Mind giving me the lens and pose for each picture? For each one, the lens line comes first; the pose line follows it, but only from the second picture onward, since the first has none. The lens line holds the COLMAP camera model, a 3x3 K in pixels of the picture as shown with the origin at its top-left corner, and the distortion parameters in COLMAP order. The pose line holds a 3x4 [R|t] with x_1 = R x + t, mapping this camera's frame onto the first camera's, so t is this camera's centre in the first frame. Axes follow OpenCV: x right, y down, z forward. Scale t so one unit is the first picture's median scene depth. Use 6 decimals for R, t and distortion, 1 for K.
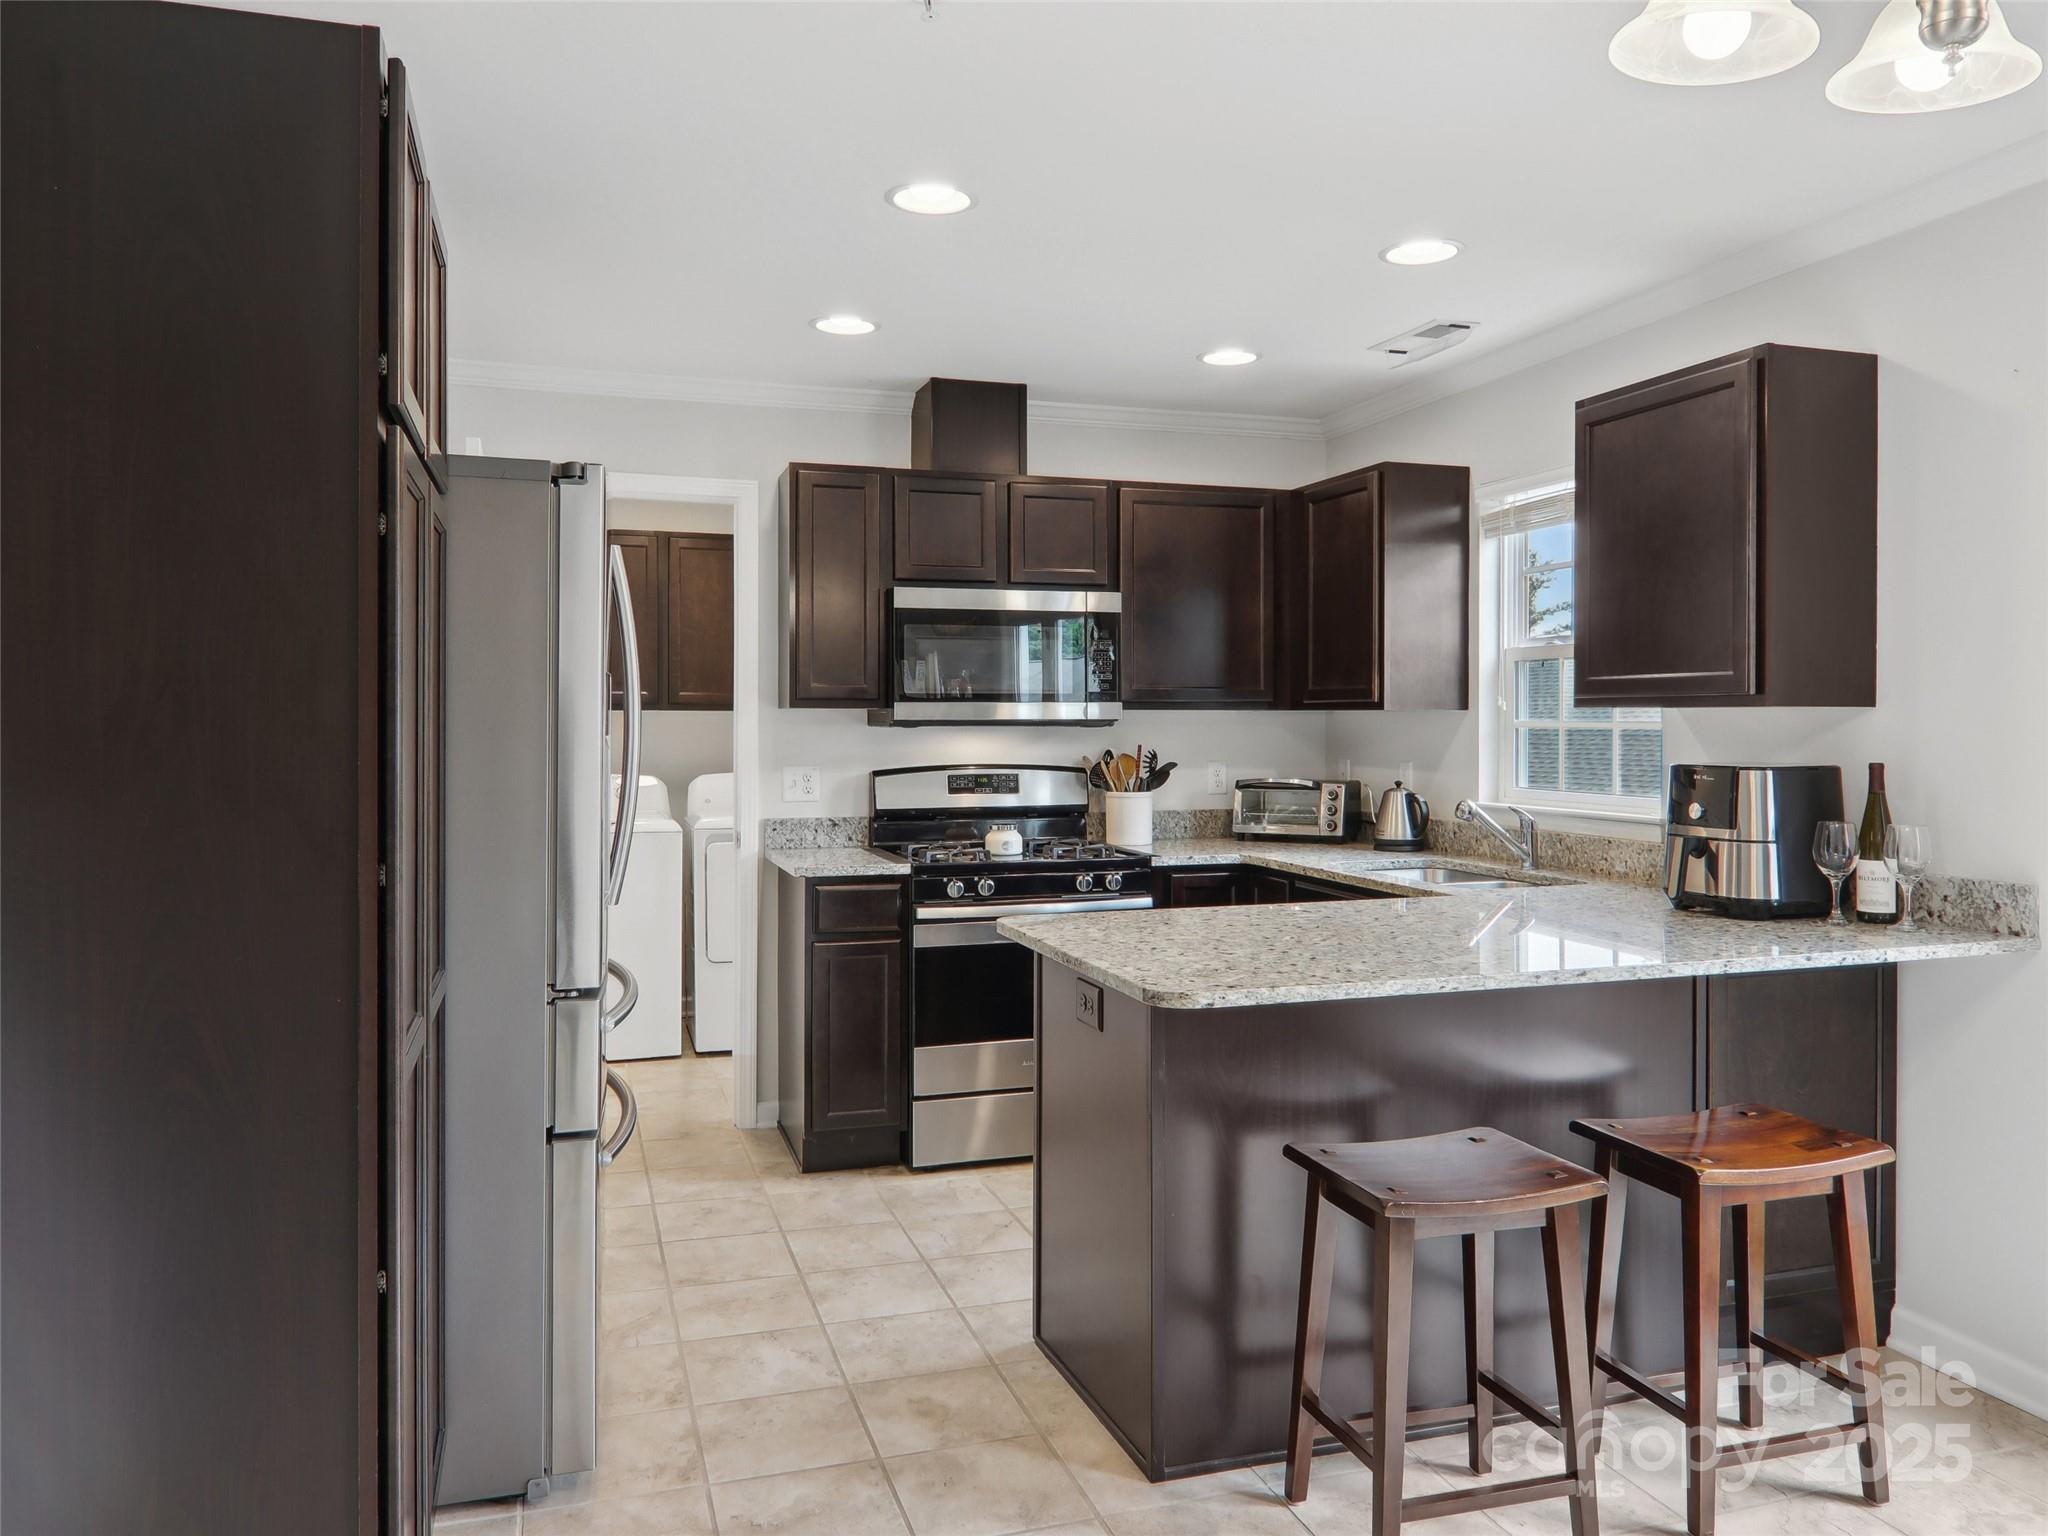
lens RADIAL K [[1449.2, 0, 1023.5], [0, 1449.2, 728.9], [0, 0, 1]] dist [-0.000813, 0.000448]
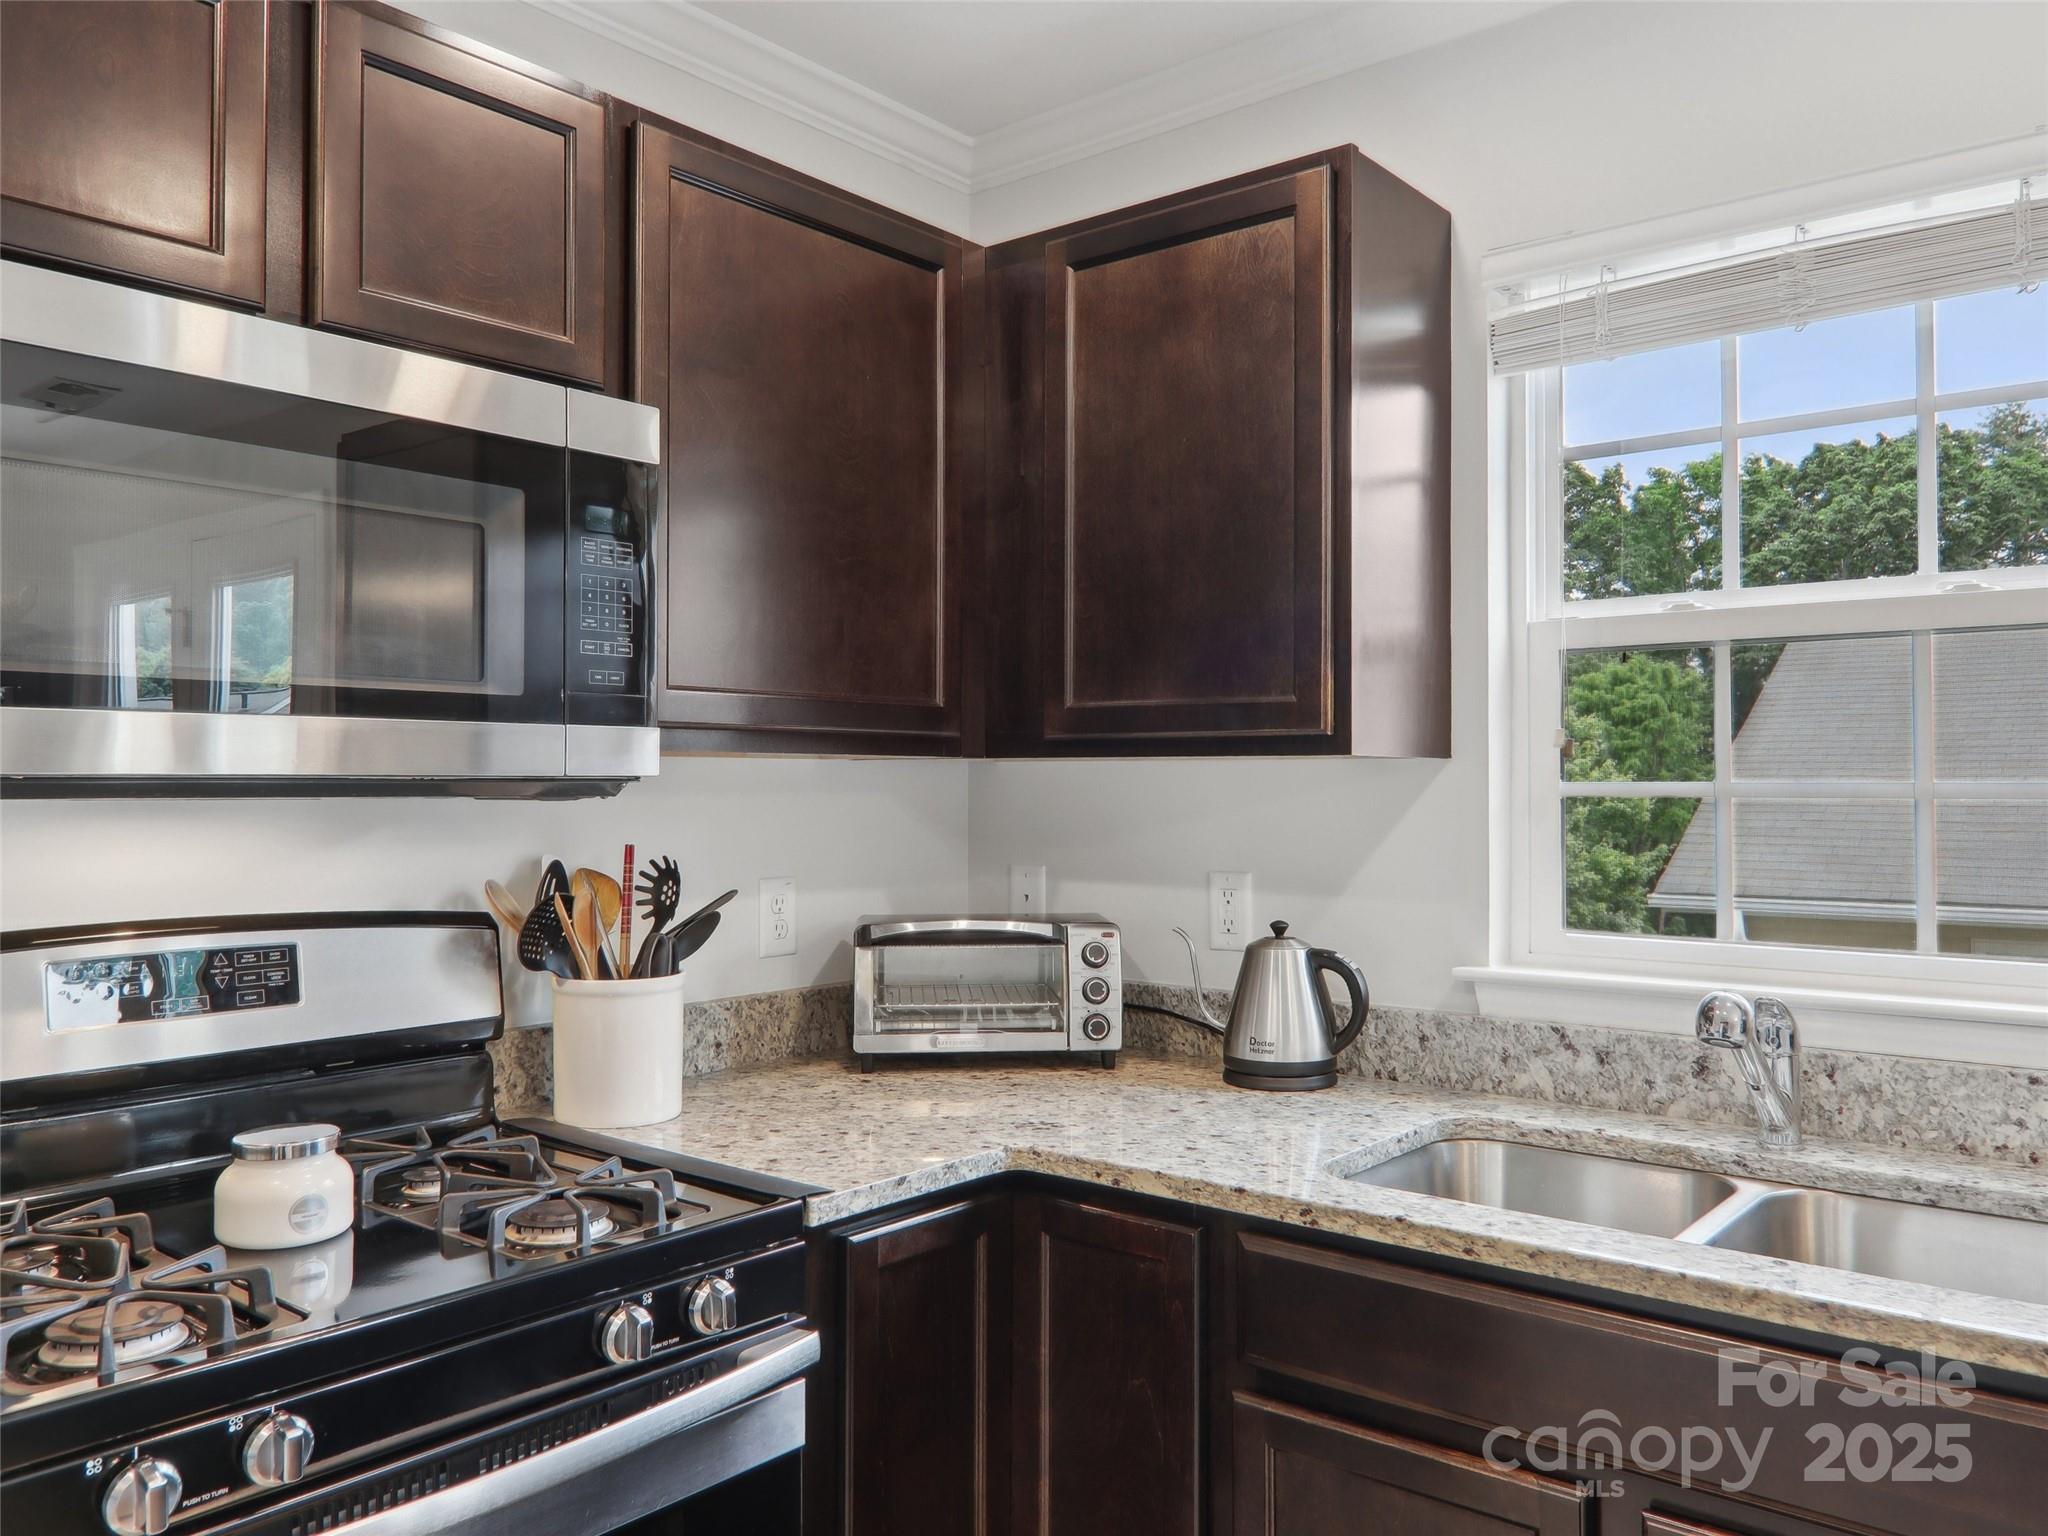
lens RADIAL K [[1559.9, 0, 1017.9], [0, 1559.9, 746.2], [0, 0, 1]] dist [-0.000014, -0.007158]
pose [[0.843290, 0.013336, 0.537294, -0.061208], [0.002665, 0.999576, -0.028993, -0.003212], [-0.537453, 0.025882, 0.842897, 0.672514]]
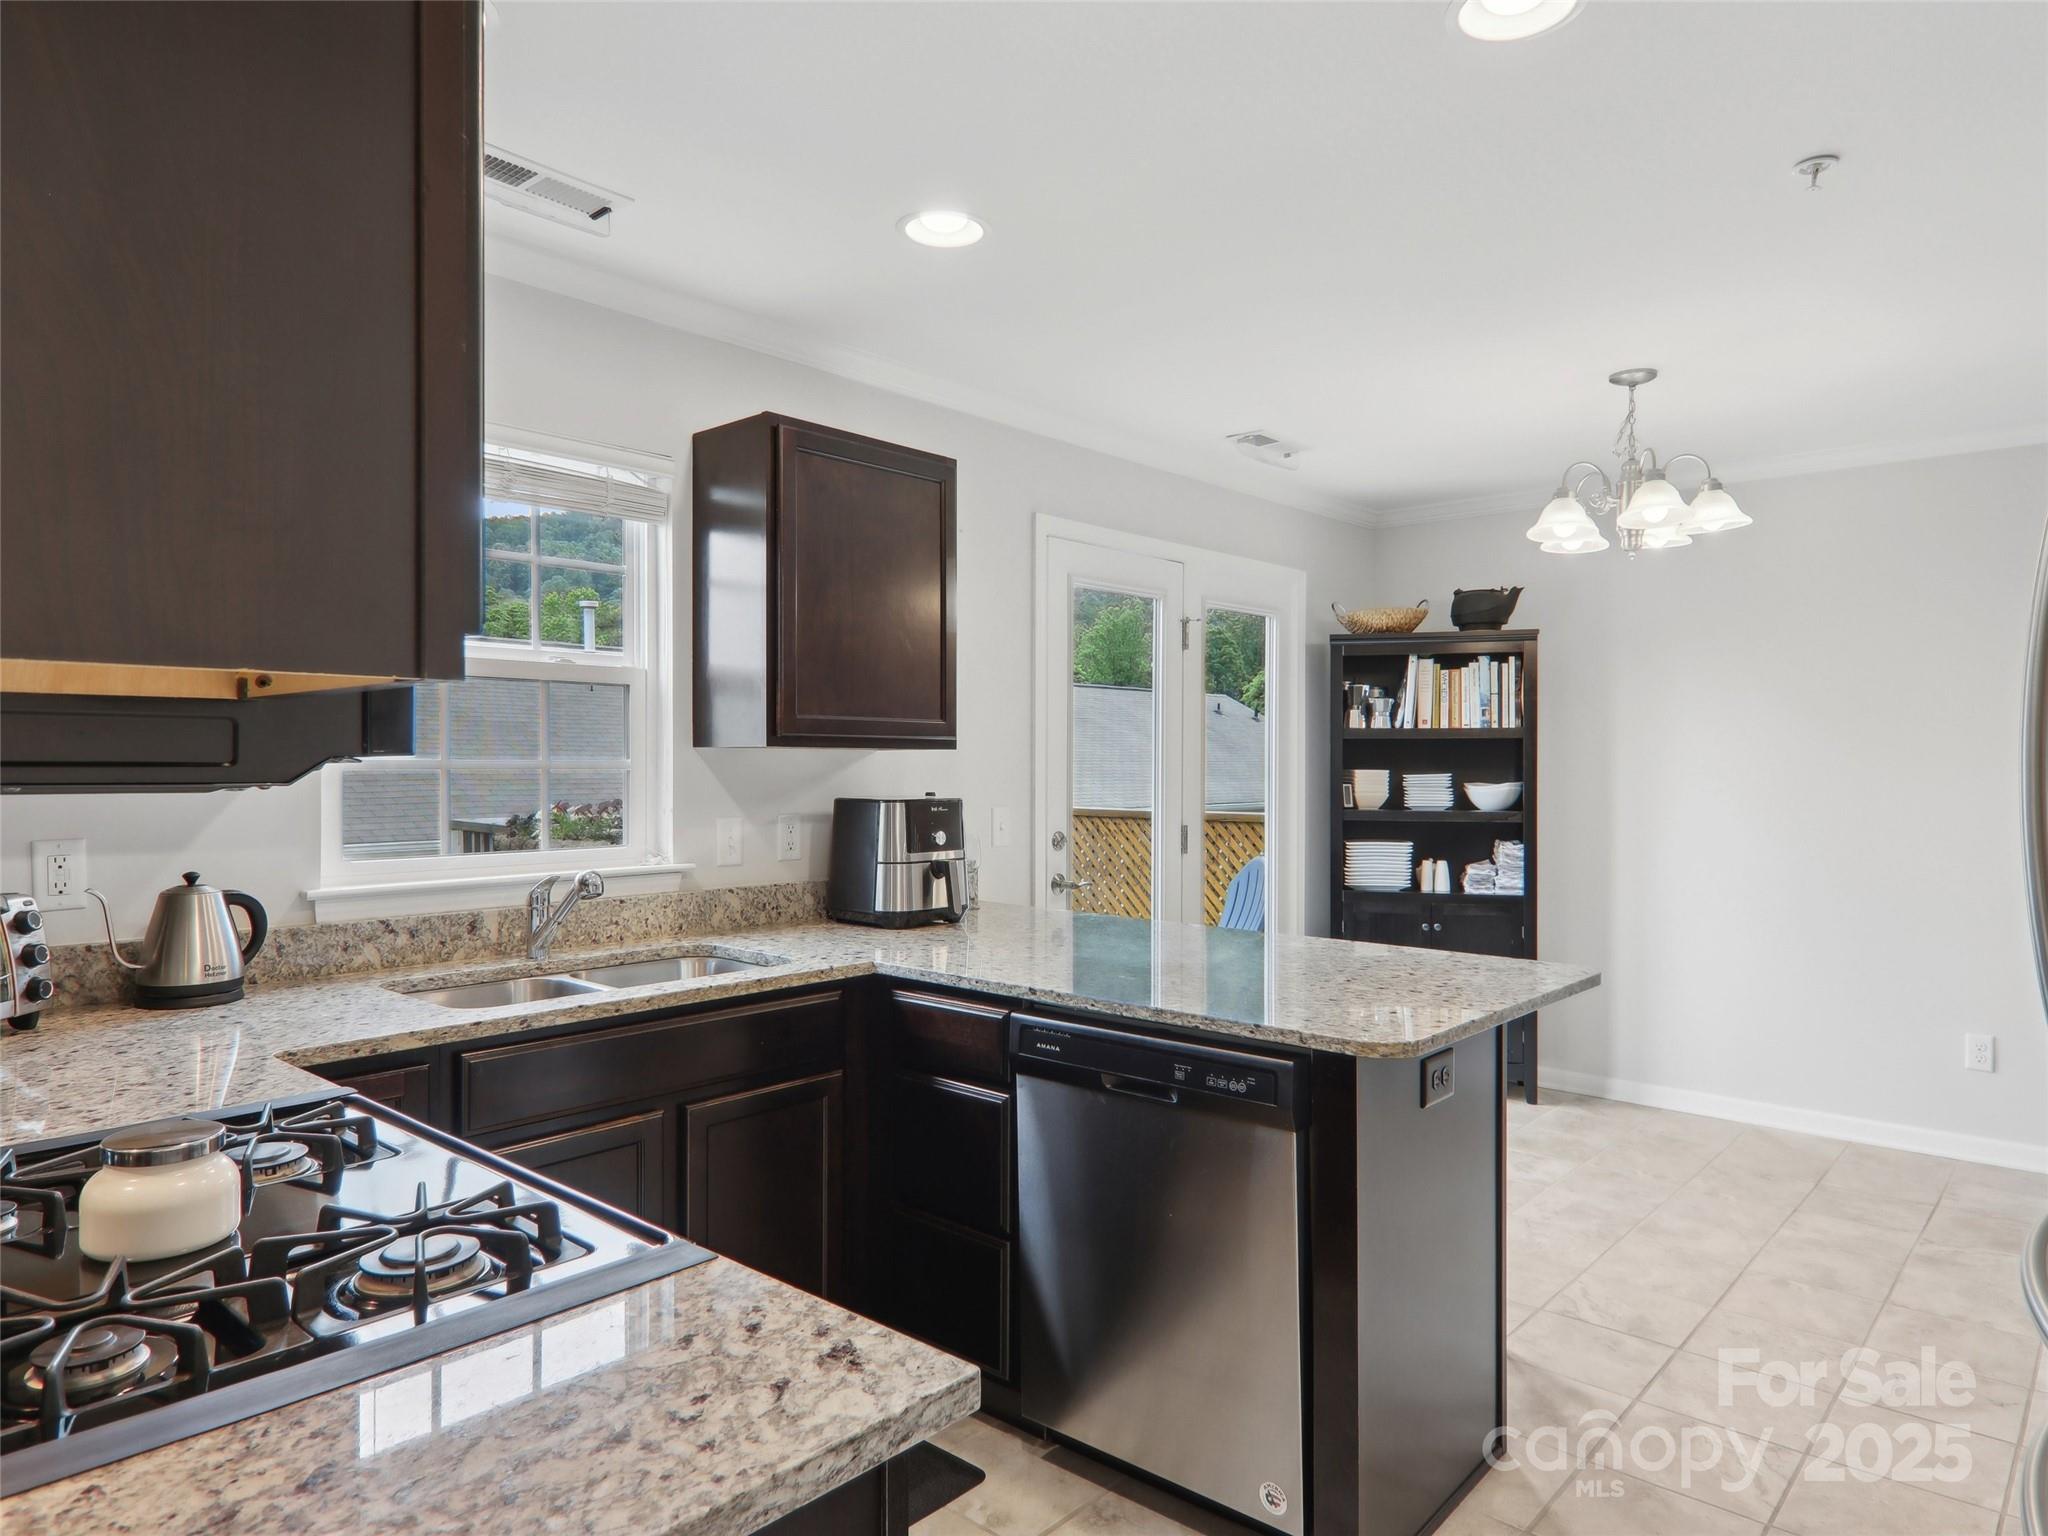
lens RADIAL K [[1287.8, 0, 1024.0], [0, 1287.8, 768.0], [0, 0, 1]] dist [0.004945, -0.001434]
pose [[-0.508186, -0.006871, 0.861220, -0.320592], [0.002922, 0.999949, 0.009702, -0.006774], [-0.861242, 0.007447, -0.508140, 1.015359]]
